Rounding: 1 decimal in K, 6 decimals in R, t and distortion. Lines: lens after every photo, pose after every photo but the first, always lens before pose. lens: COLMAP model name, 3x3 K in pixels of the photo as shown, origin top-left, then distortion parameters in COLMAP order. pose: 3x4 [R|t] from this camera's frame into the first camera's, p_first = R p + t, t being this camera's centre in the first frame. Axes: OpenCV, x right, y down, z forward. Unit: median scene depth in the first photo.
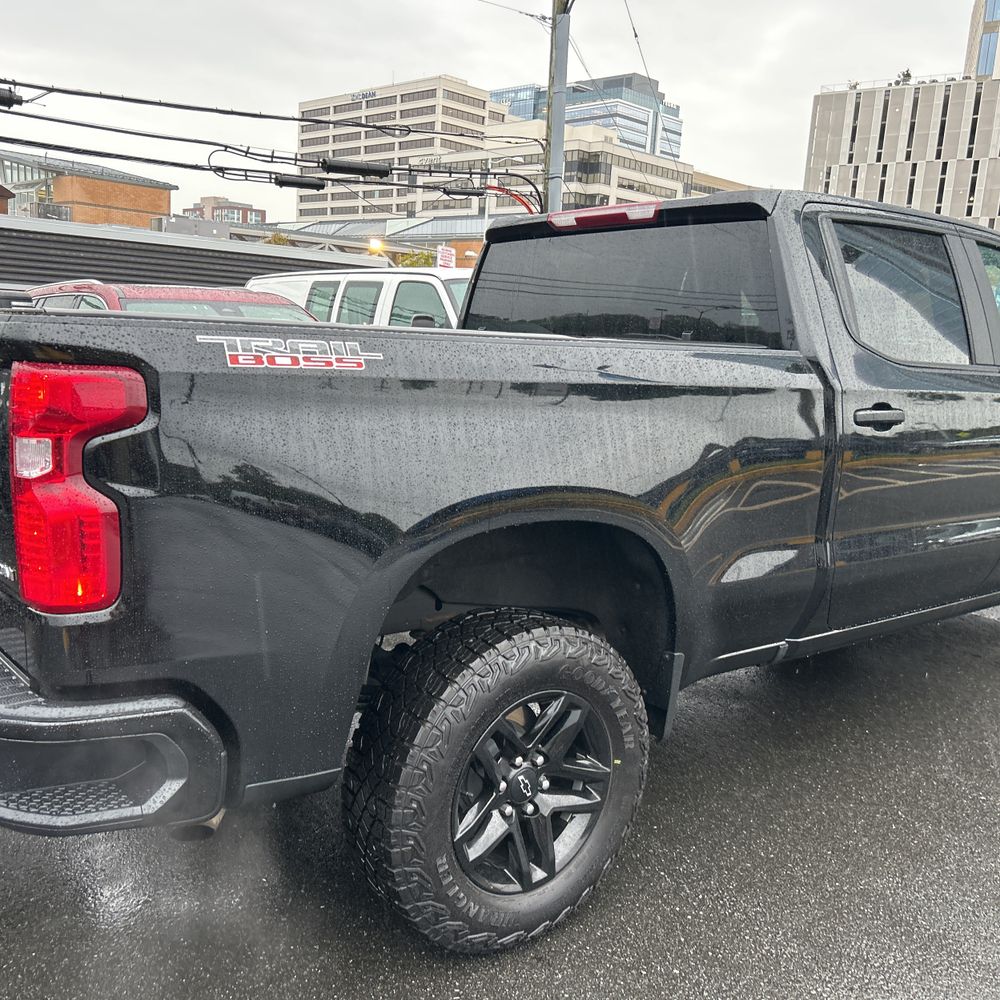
lens RADIAL K [[1001.1, 0, 506.6], [0, 1001.1, 508.0], [0, 0, 1]] dist [0.013508, 0.000000]
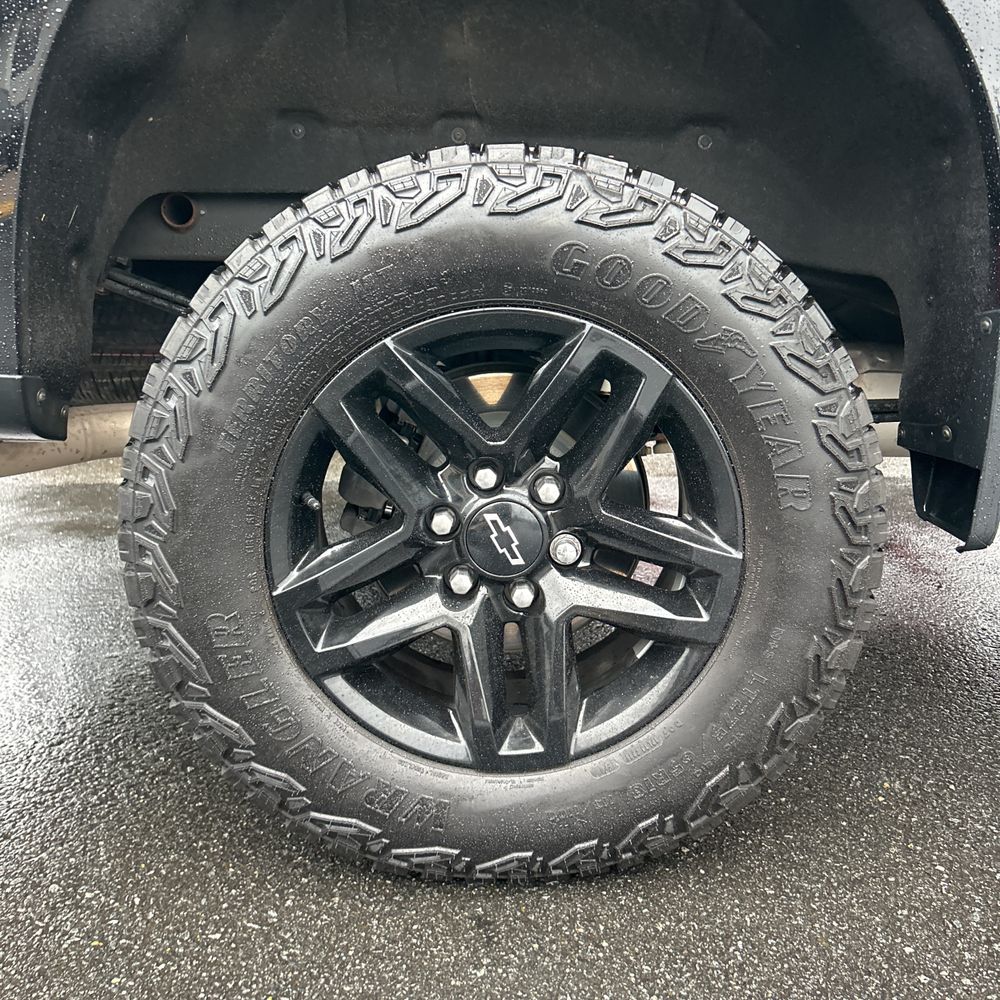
lens RADIAL K [[1001.1, 0, 496.1], [0, 1001.1, 506.5], [0, 0, 1]] dist [0.013508, 0.000000]
pose [[0.786151, 0.095920, -0.610546, 0.285714], [-0.081014, 0.995352, 0.052059, 0.238570], [0.612702, 0.008537, 0.790268, 0.641759]]
